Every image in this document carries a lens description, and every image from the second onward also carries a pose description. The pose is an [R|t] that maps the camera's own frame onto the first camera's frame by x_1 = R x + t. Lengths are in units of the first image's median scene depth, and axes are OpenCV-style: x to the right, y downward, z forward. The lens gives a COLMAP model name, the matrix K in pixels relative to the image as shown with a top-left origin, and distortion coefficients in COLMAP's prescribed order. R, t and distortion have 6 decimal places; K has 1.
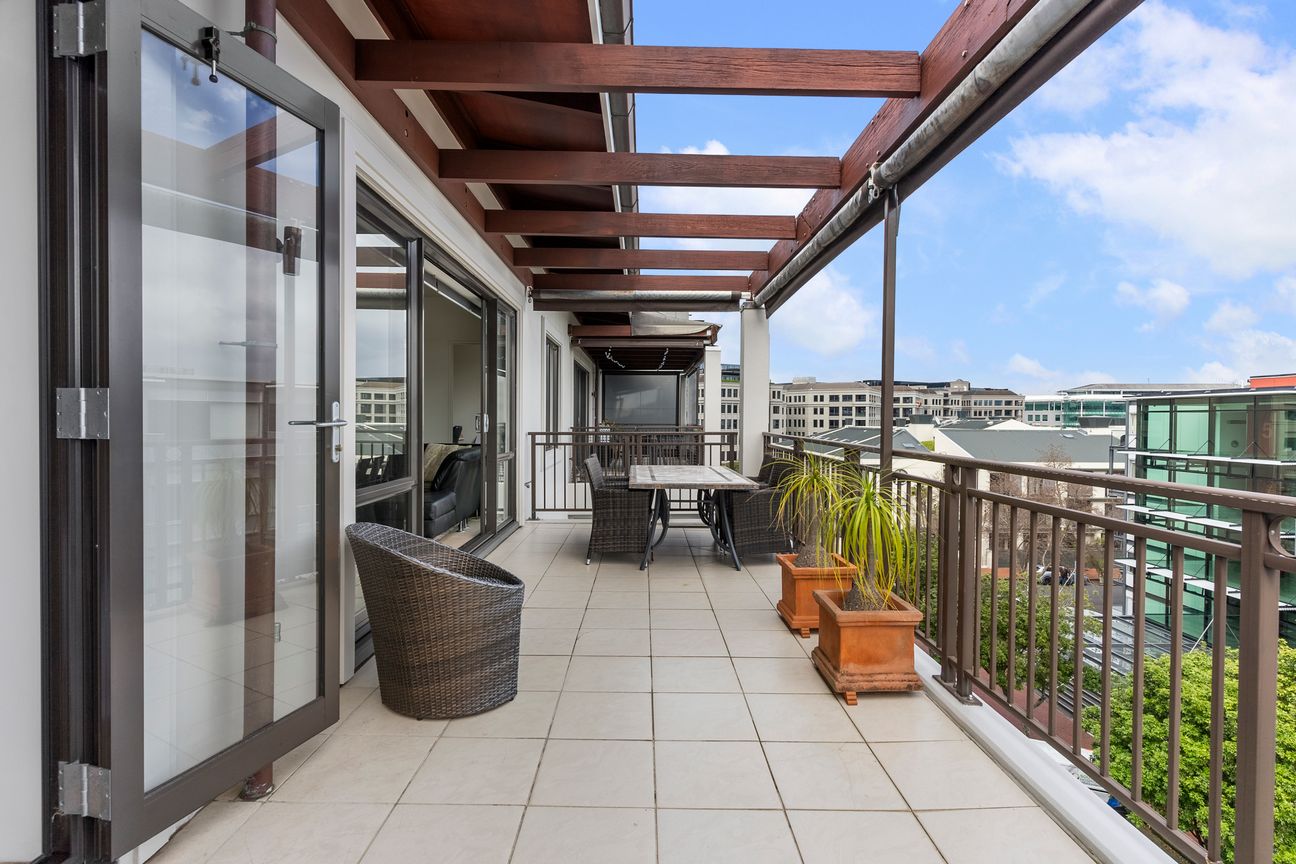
lens RADIAL K [[617.9, 0, 647.7], [0, 617.9, 422.8], [0, 0, 1]] dist [-0.001358, -0.000161]
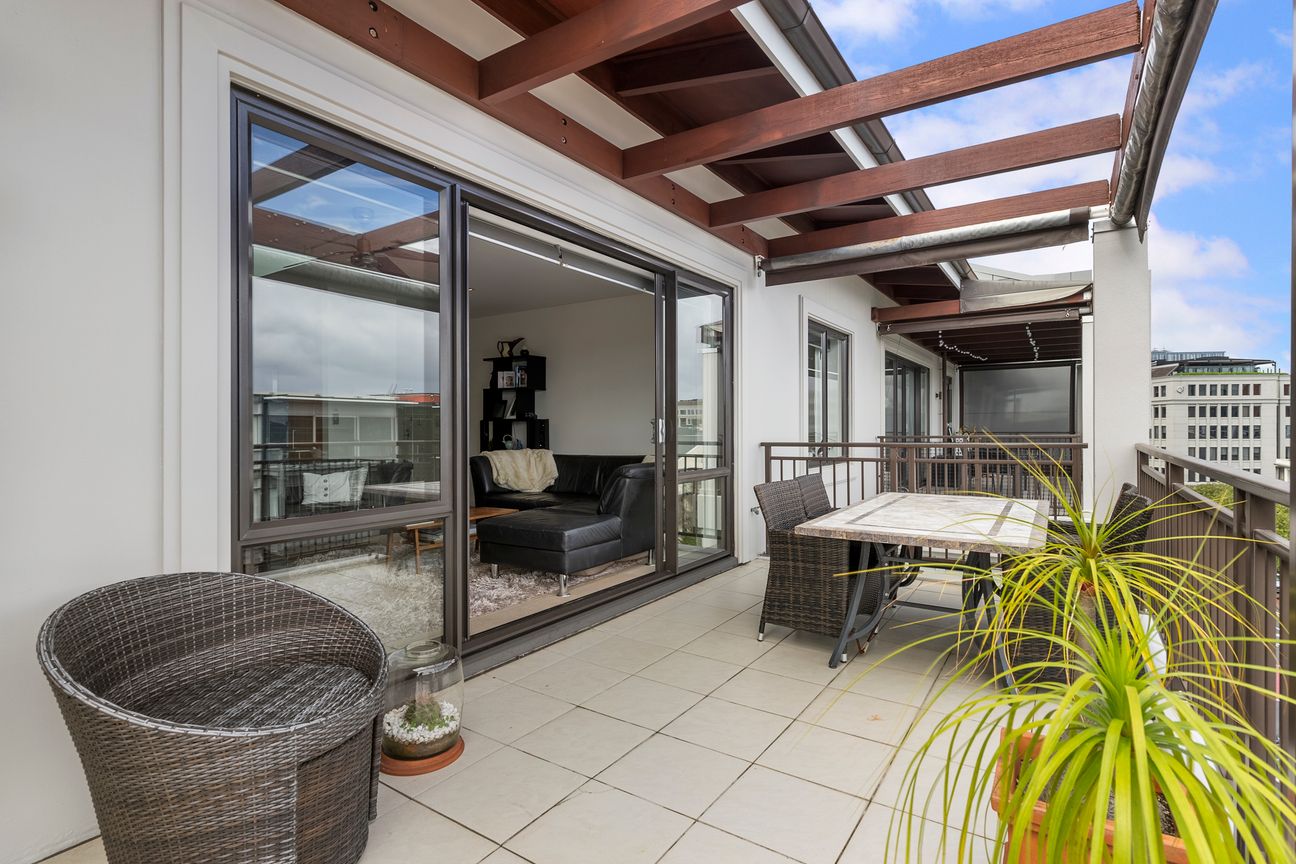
lens RADIAL K [[630.3, 0, 647.4], [0, 630.3, 426.9], [0, 0, 1]] dist [0.000463, 0.000340]
pose [[0.827897, -0.008931, -0.560809, 0.136425], [0.003847, 0.999940, -0.010245, 0.002970], [0.560867, 0.006325, 0.827882, 0.264225]]
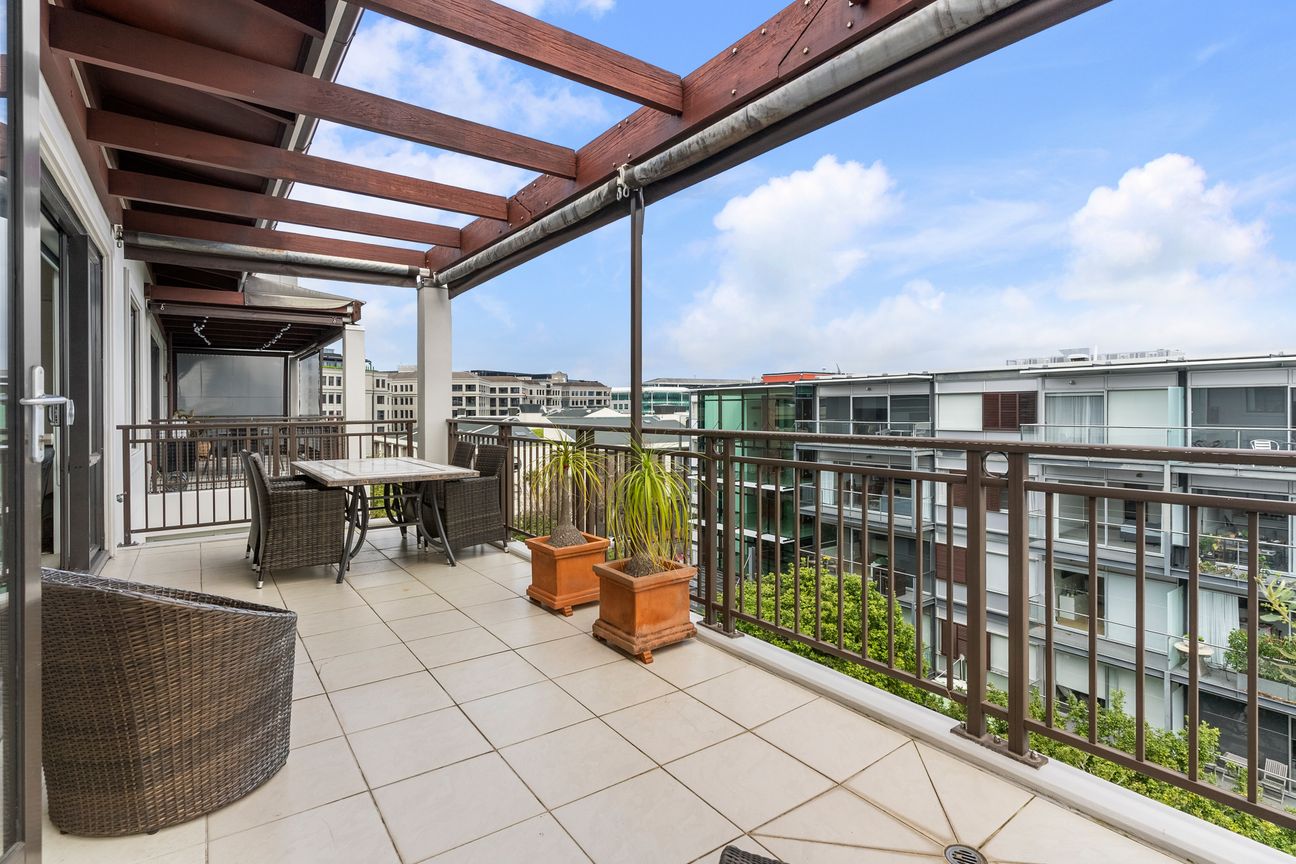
lens RADIAL K [[631.3, 0, 651.1], [0, 631.3, 405.3], [0, 0, 1]] dist [0.000296, 0.000297]
pose [[0.816788, -0.006083, 0.576906, -0.110568], [0.013367, 0.999876, -0.008383, 0.006111], [-0.576784, 0.014558, 0.816767, 0.033985]]
